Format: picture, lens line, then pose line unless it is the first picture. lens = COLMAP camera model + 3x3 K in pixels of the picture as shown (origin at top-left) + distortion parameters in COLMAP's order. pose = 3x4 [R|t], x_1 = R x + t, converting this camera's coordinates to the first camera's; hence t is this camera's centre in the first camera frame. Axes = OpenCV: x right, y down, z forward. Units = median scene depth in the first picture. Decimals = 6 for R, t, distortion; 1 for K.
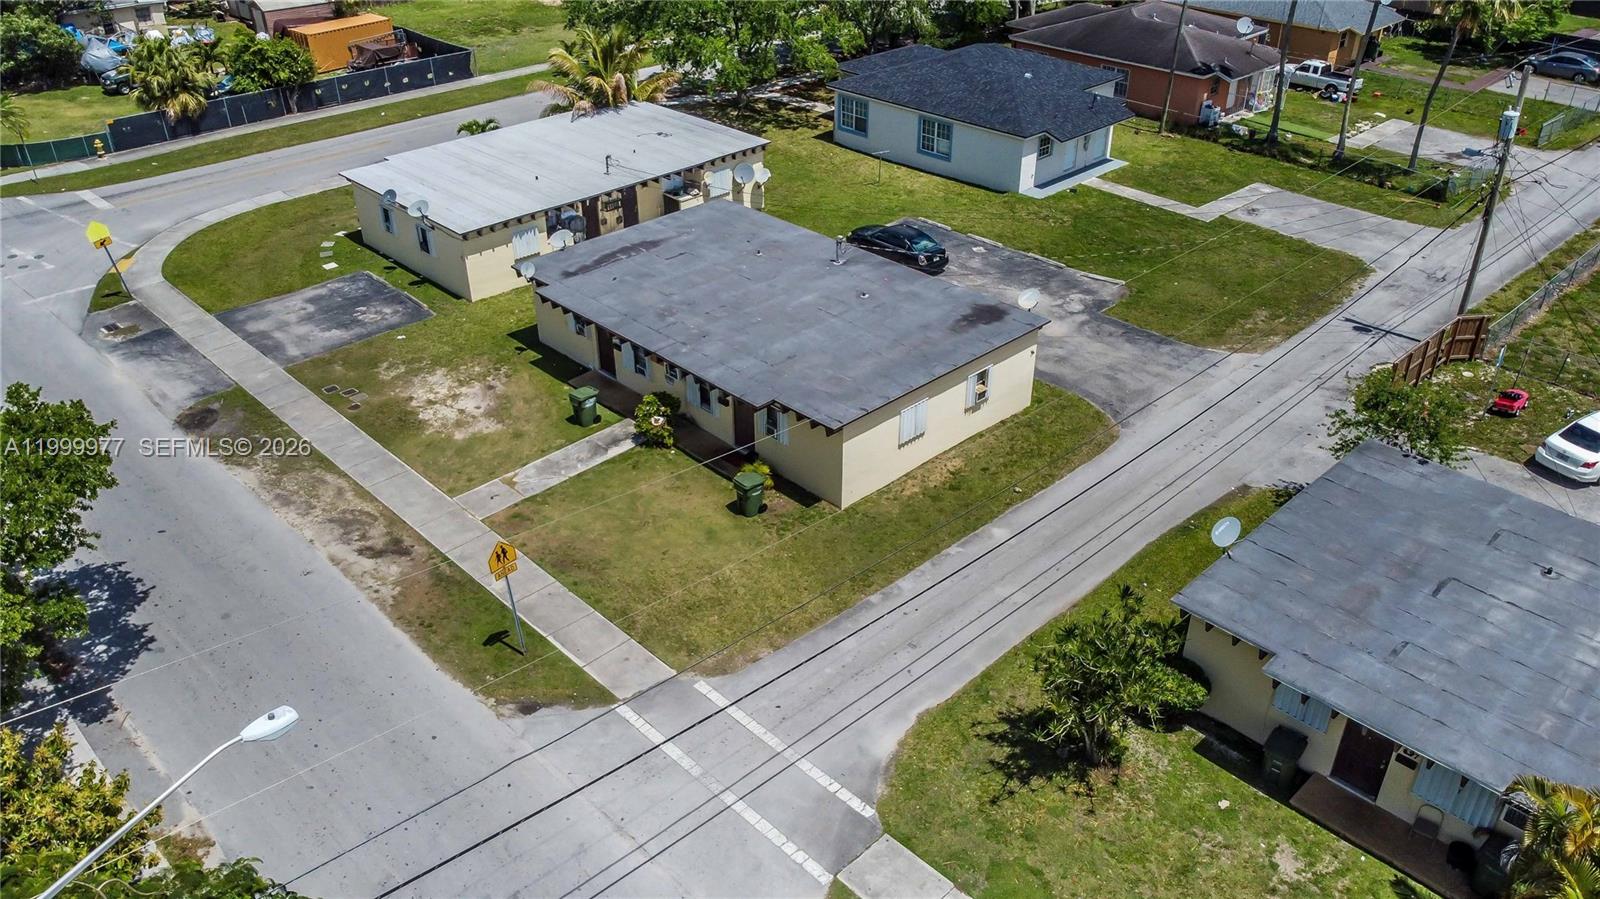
lens RADIAL K [[1192.3, 0, 790.7], [0, 1192.3, 477.8], [0, 0, 1]] dist [0.005461, -0.016110]
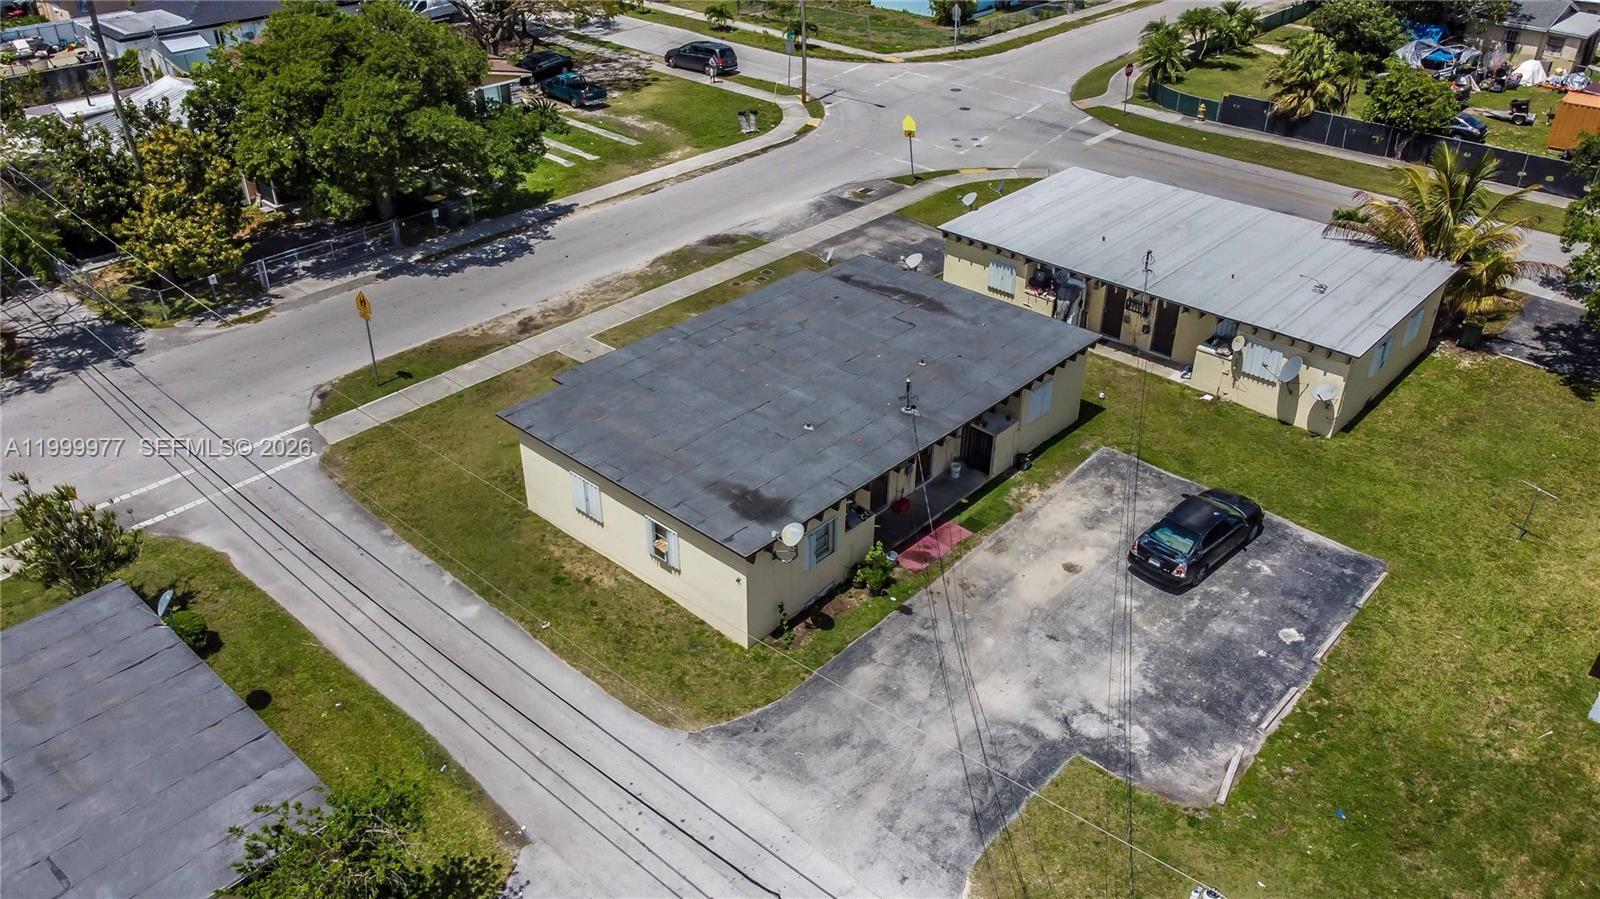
lens RADIAL K [[1192.3, 0, 790.7], [0, 1192.3, 477.8], [0, 0, 1]] dist [0.005461, -0.016110]
pose [[0.059623, 0.546343, -0.835436, 0.719344], [-0.543197, 0.719920, 0.432033, -0.445897], [0.837486, 0.428047, 0.339696, 0.676639]]
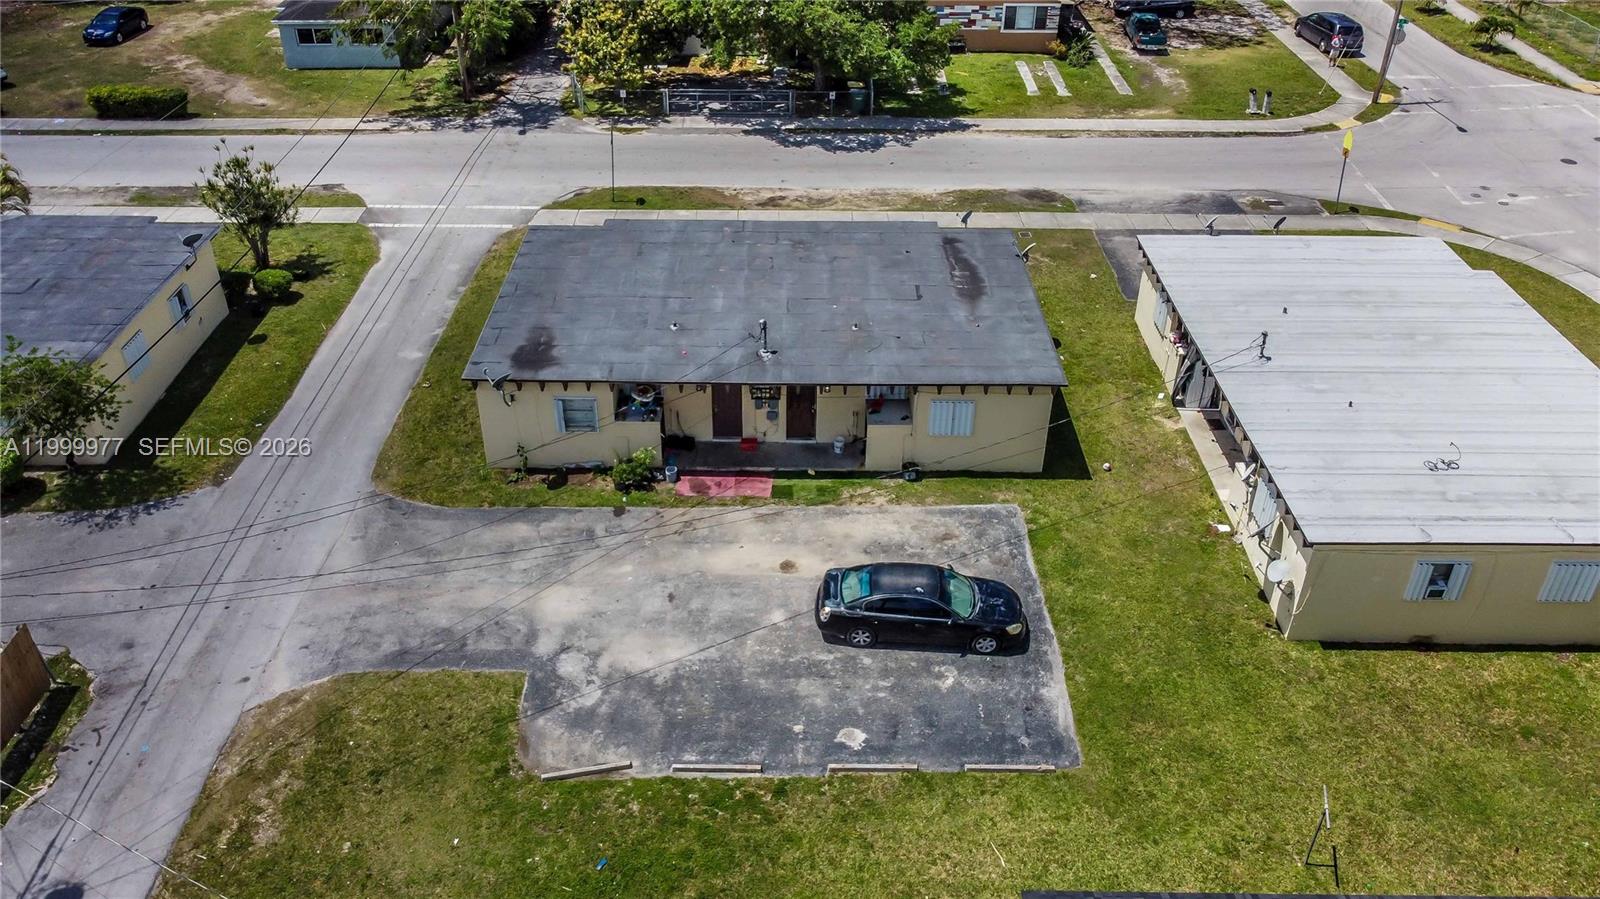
lens RADIAL K [[1230.2, 0, 769.9], [0, 1230.2, 412.6], [0, 0, 1]] dist [0.001123, -0.009285]
pose [[-0.705312, 0.388396, -0.593030, 0.524729], [-0.380161, 0.498856, 0.778858, -0.780681], [0.598342, 0.774784, -0.204196, 1.185836]]
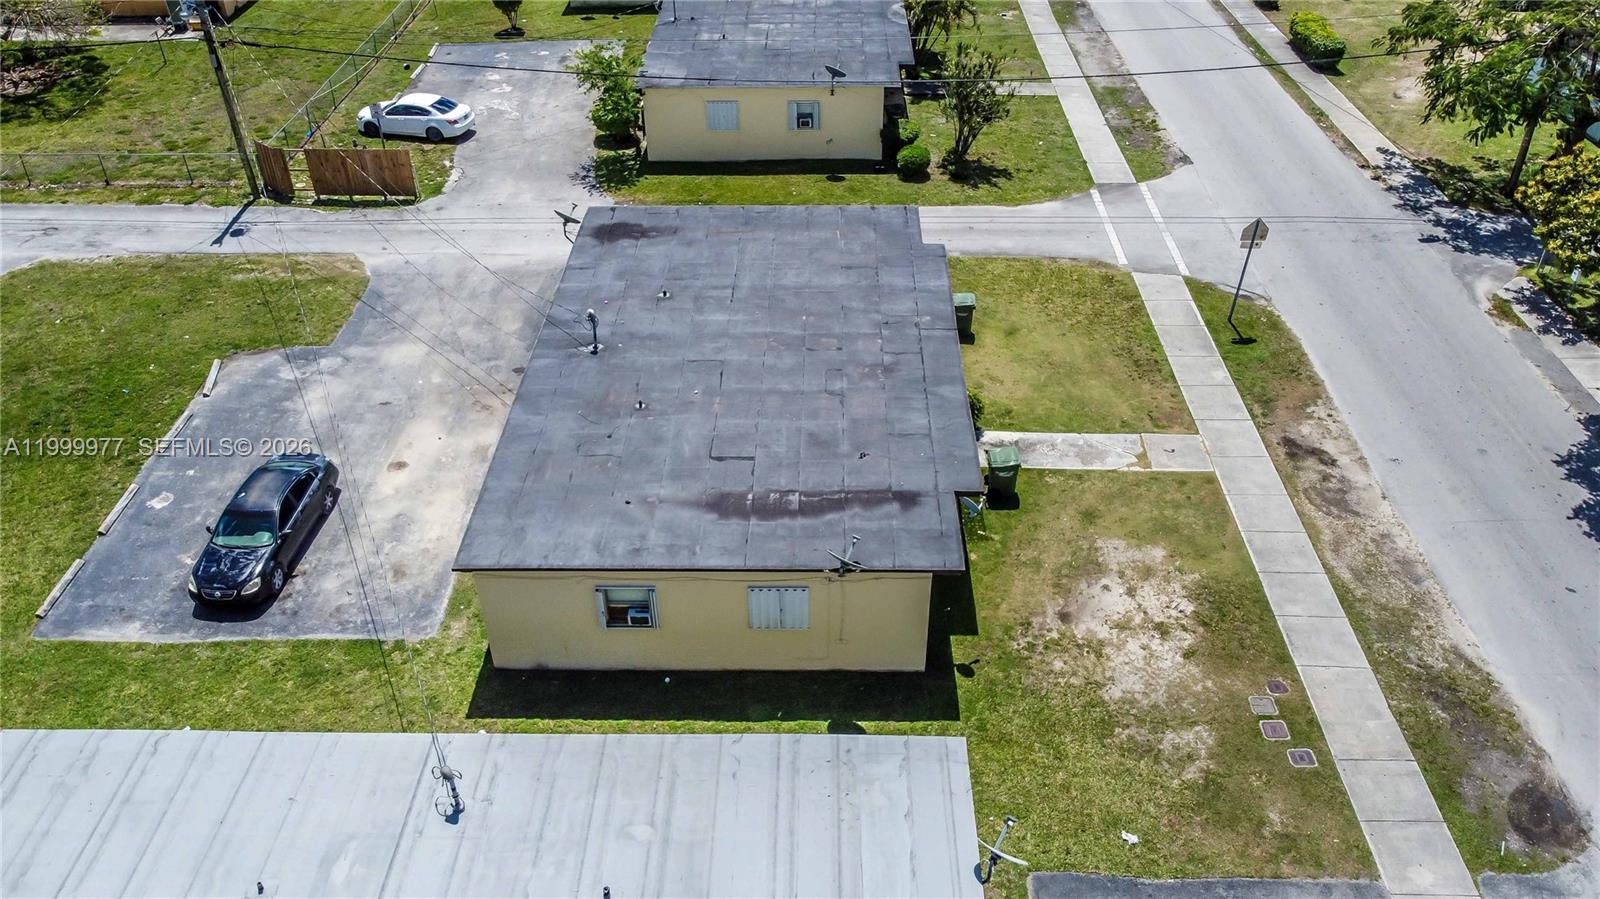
lens RADIAL K [[1203.5, 0, 805.8], [0, 1203.5, 447.3], [0, 0, 1]] dist [-0.000079, -0.008422]
pose [[-0.708472, -0.407995, 0.575854, -0.470943], [0.395444, 0.446340, 0.802748, -0.663094], [-0.584543, 0.796443, -0.154880, 1.073822]]
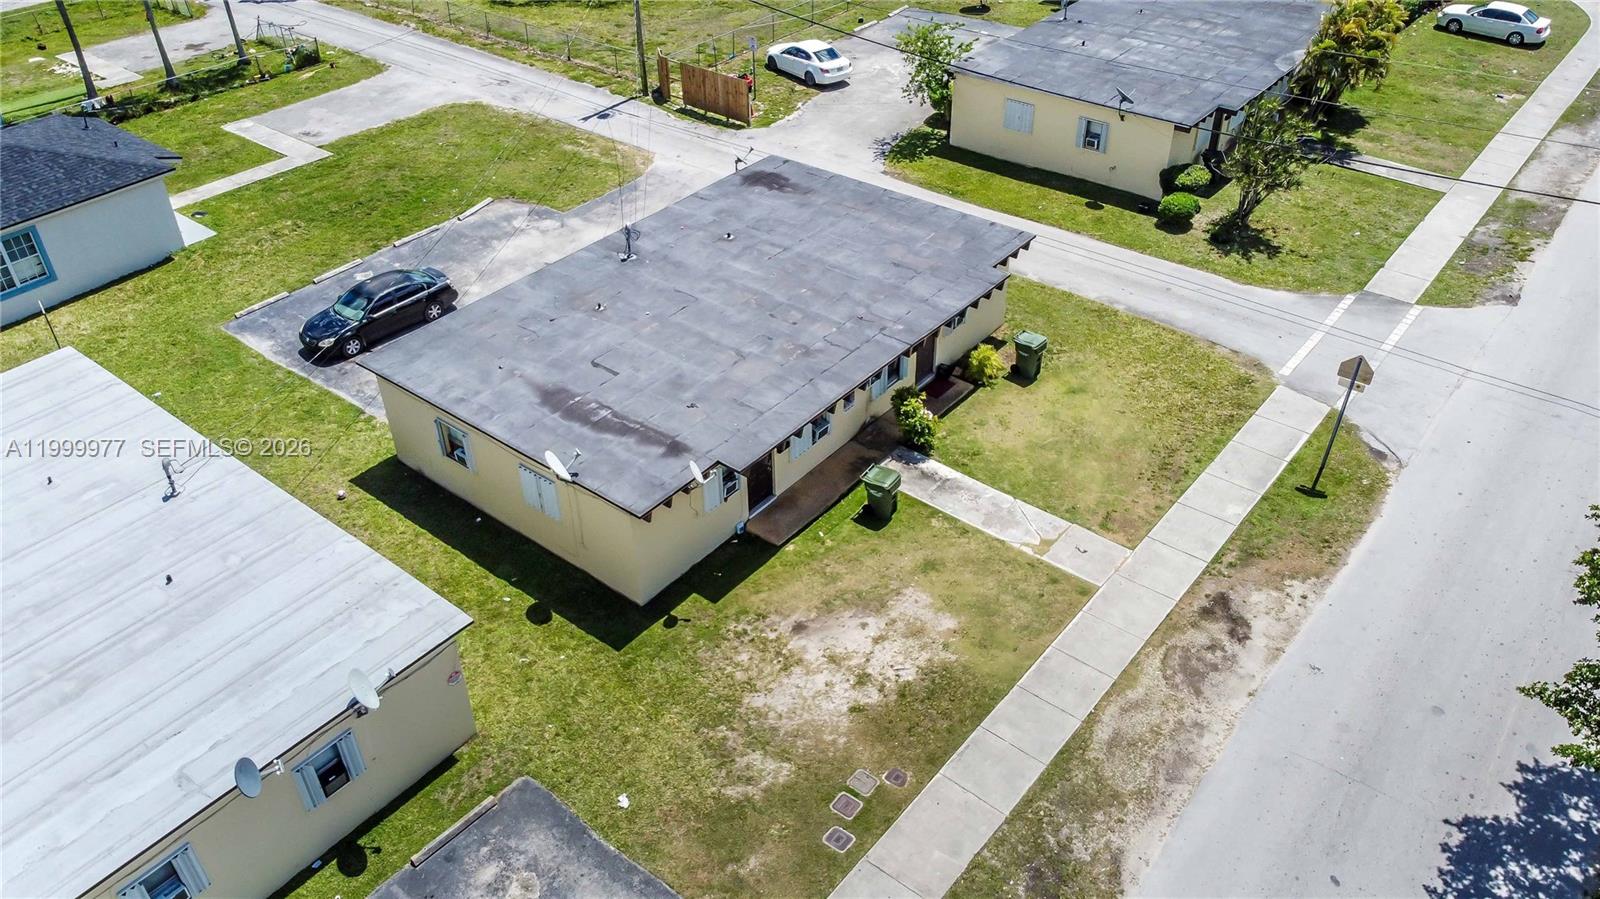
lens RADIAL K [[1192.3, 0, 790.7], [0, 1192.3, 477.8], [0, 0, 1]] dist [0.005461, -0.016110]
pose [[-0.122023, -0.598699, 0.791625, -0.685783], [0.555195, 0.619957, 0.554447, -0.466507], [-0.822720, 0.507162, 0.256745, 0.775108]]
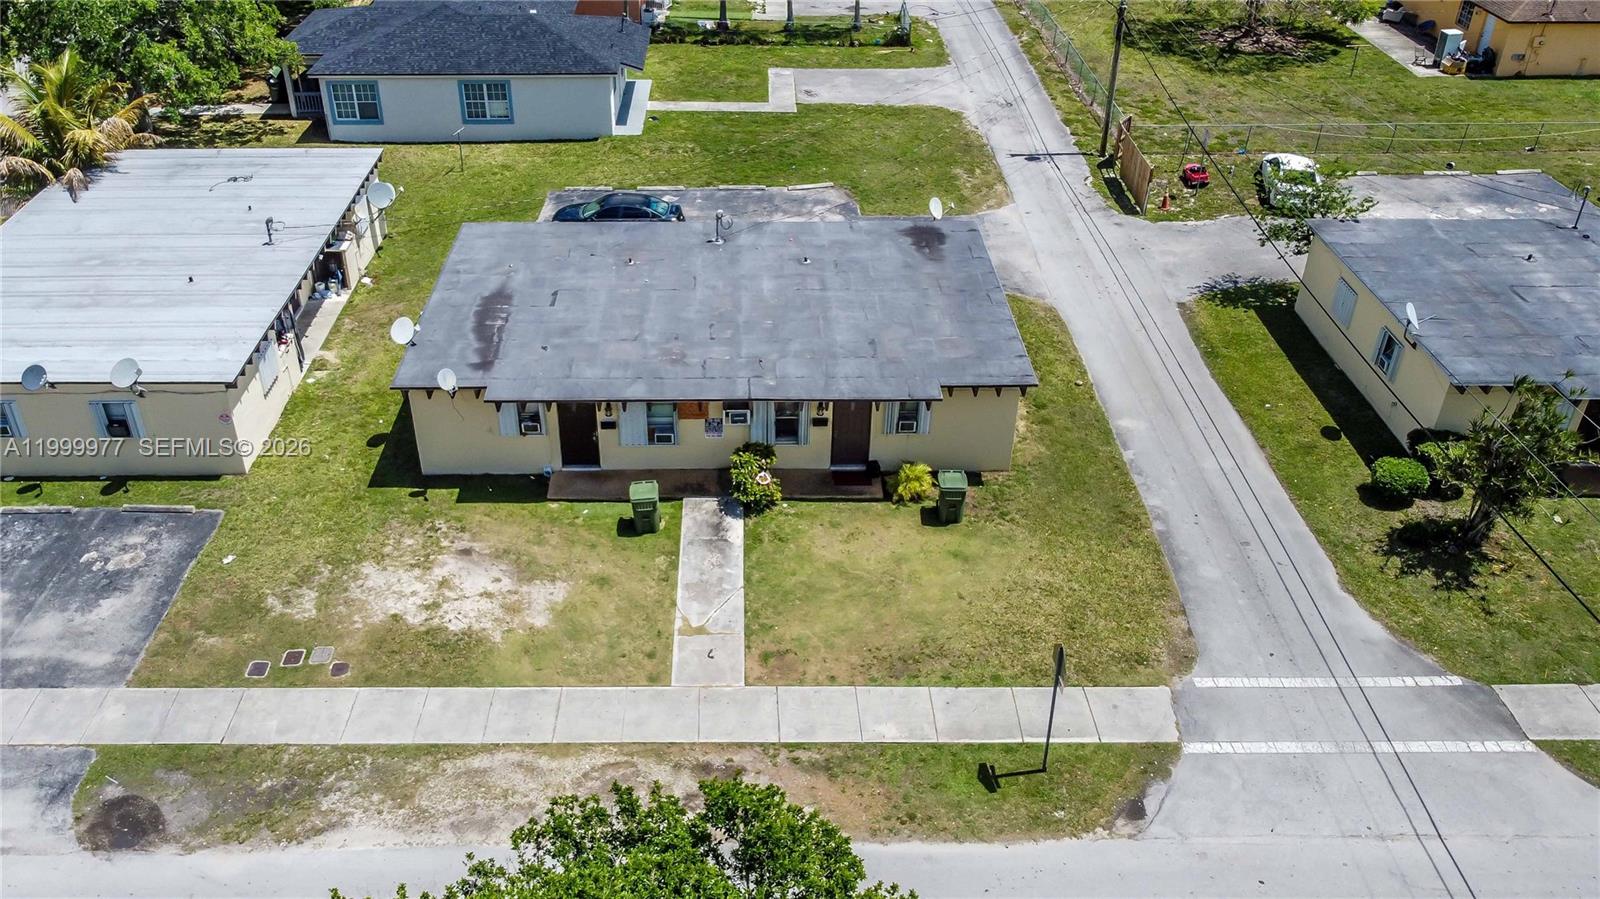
lens RADIAL K [[1258.1, 0, 734.2], [0, 1258.1, 416.9], [0, 0, 1]] dist [0.003207, -0.008337]
pose [[0.694332, -0.387603, 0.606355, -0.544886], [0.391385, 0.910445, 0.133816, -0.180462], [-0.603921, 0.144406, 0.783854, 0.298773]]
